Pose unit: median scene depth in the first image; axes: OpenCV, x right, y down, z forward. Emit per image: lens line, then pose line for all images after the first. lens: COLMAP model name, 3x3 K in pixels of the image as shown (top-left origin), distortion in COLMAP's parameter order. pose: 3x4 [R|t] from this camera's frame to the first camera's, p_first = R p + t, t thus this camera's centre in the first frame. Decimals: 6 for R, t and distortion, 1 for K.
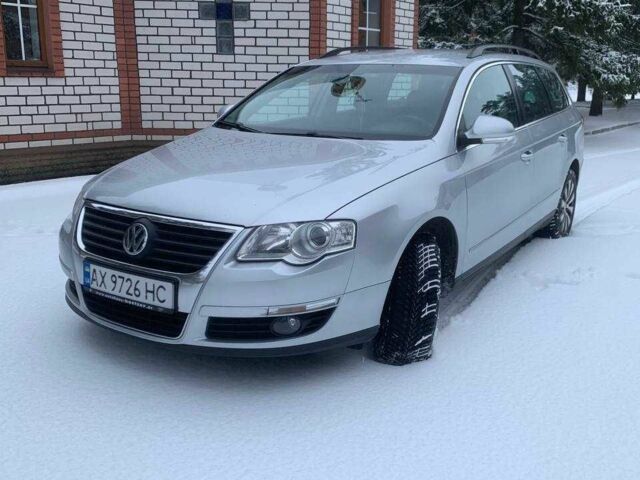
lens RADIAL K [[643.9, 0, 324.1], [0, 643.9, 241.4], [0, 0, 1]] dist [0.054427, 0.000000]
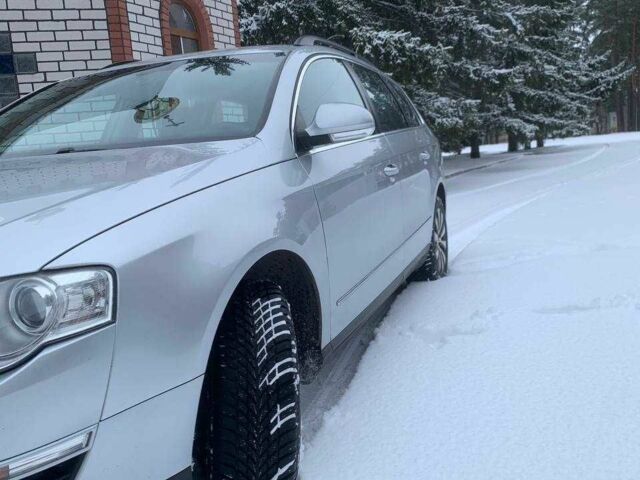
lens RADIAL K [[643.9, 0, 324.5], [0, 643.9, 238.6], [0, 0, 1]] dist [0.054427, 0.000000]
pose [[0.968352, -0.114076, 0.221992, 0.061411], [0.140510, 0.984266, -0.107130, 0.014389], [-0.206279, 0.134931, 0.969145, 0.294131]]
